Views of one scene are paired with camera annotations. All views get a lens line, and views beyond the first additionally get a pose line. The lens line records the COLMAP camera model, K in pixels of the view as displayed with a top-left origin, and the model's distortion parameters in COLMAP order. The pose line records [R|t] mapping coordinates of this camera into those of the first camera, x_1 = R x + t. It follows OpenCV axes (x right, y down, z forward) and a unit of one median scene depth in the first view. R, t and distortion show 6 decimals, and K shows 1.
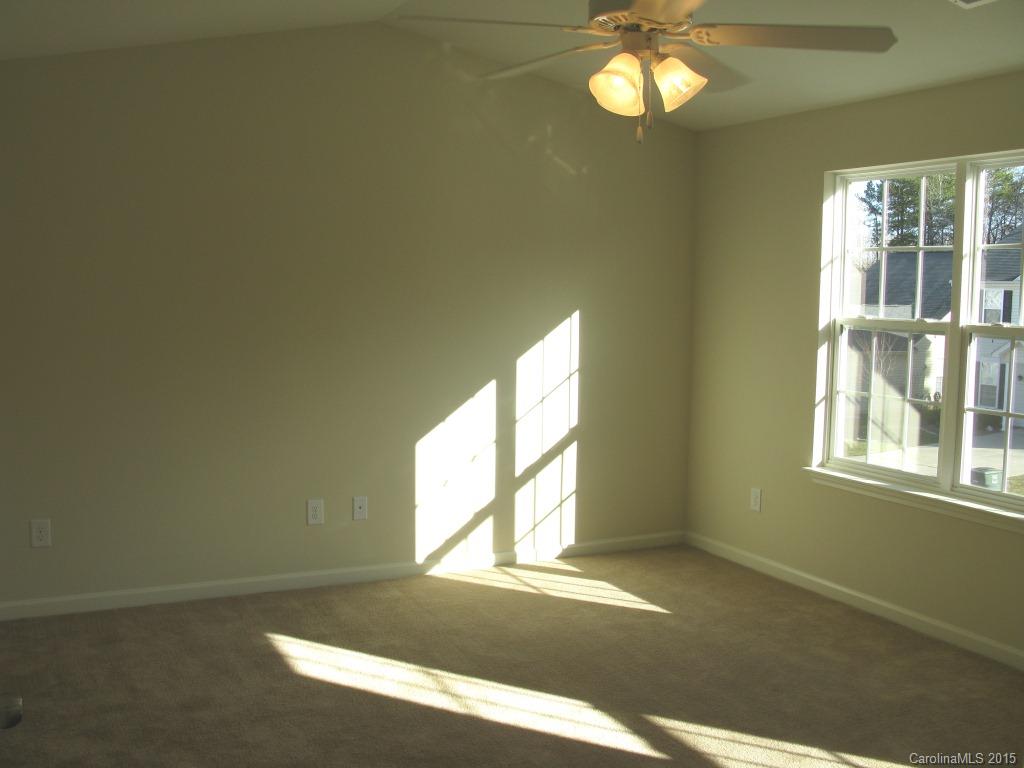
lens RADIAL K [[1014.2, 0, 511.9], [0, 1014.2, 375.0], [0, 0, 1]] dist [-0.132727, 0.000000]
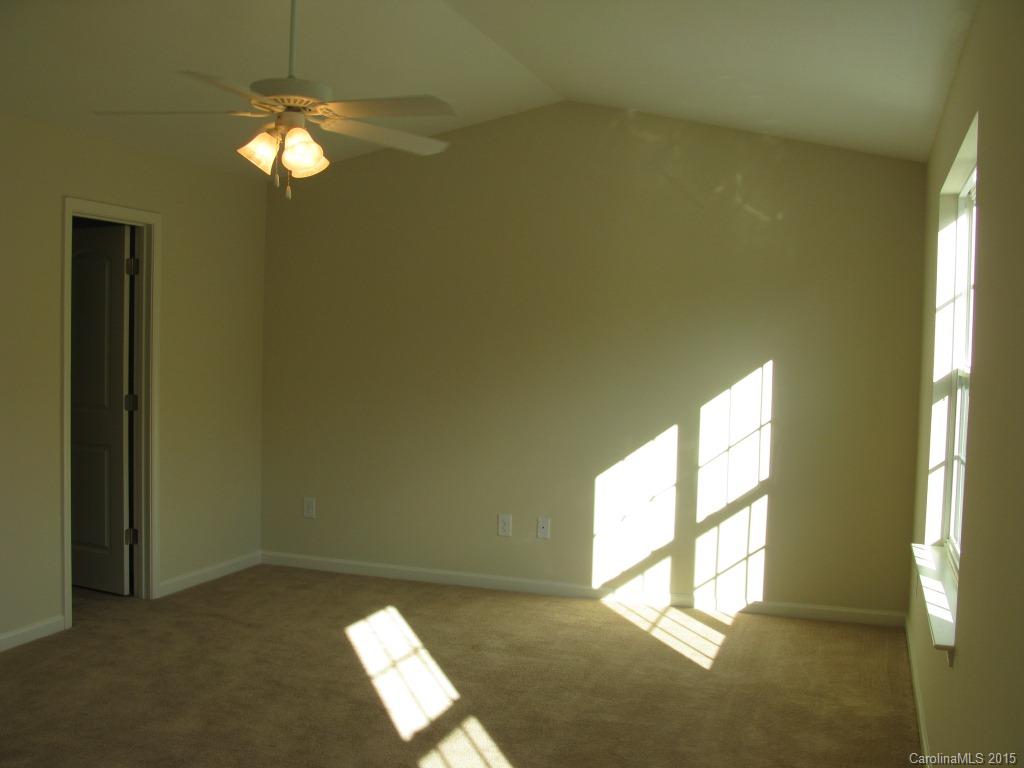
lens RADIAL K [[1014.2, 0, 511.1], [0, 1014.2, 393.8], [0, 0, 1]] dist [-0.132727, 0.000000]
pose [[0.705507, 0.034496, -0.707863, 0.583621], [-0.071043, 0.997226, -0.022210, 0.007793], [0.705133, 0.065958, 0.706000, 0.149120]]
